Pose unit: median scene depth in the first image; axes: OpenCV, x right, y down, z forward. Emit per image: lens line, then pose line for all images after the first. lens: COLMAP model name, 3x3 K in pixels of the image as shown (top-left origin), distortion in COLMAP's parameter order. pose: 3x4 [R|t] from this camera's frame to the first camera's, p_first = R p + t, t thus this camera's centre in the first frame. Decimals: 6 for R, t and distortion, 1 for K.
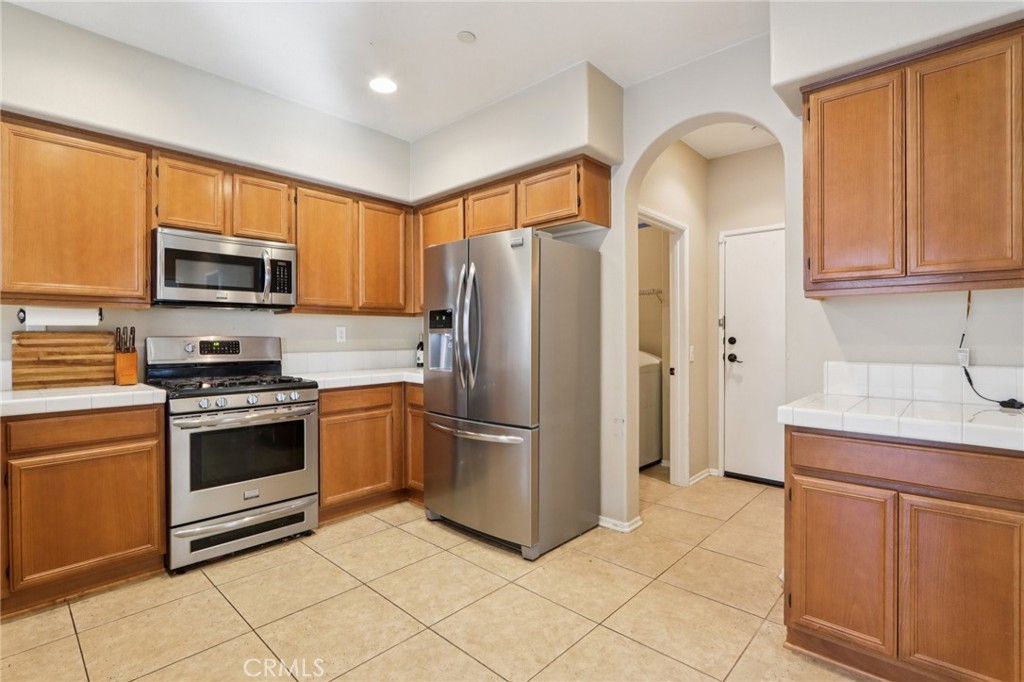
lens RADIAL K [[474.4, 0, 512.2], [0, 474.4, 338.8], [0, 0, 1]] dist [-0.014770, 0.000970]
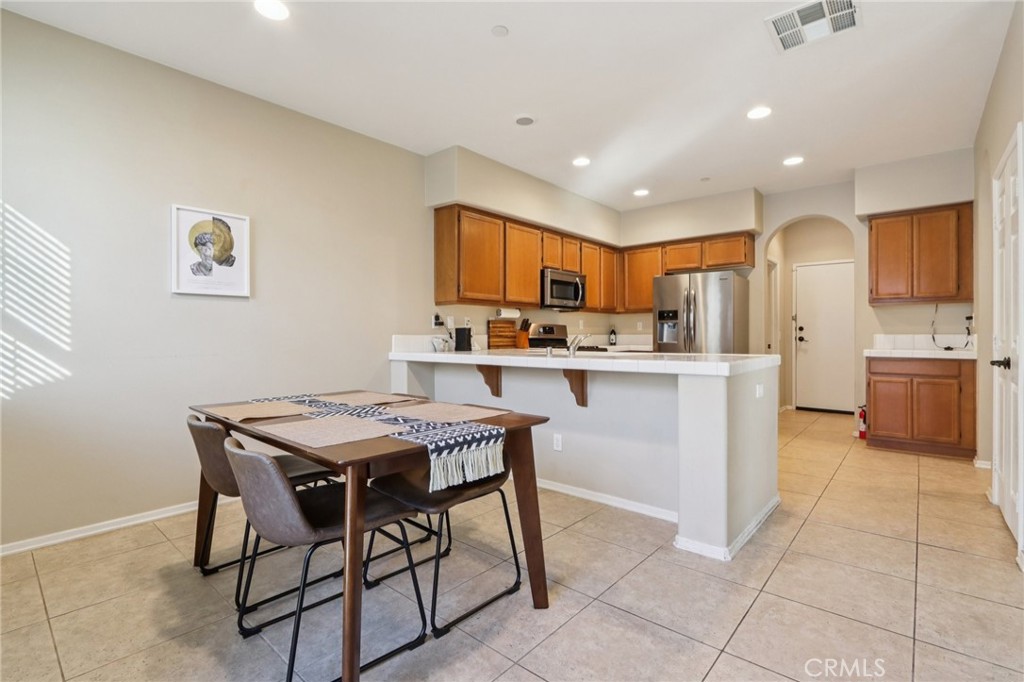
lens RADIAL K [[474.4, 0, 511.6], [0, 474.4, 337.8], [0, 0, 1]] dist [-0.014770, 0.000970]
pose [[0.999294, 0.000307, 0.037567, -0.951029], [-0.000307, 1.000000, -0.000009, 0.055174], [-0.037567, -0.000003, 0.999294, -0.971356]]
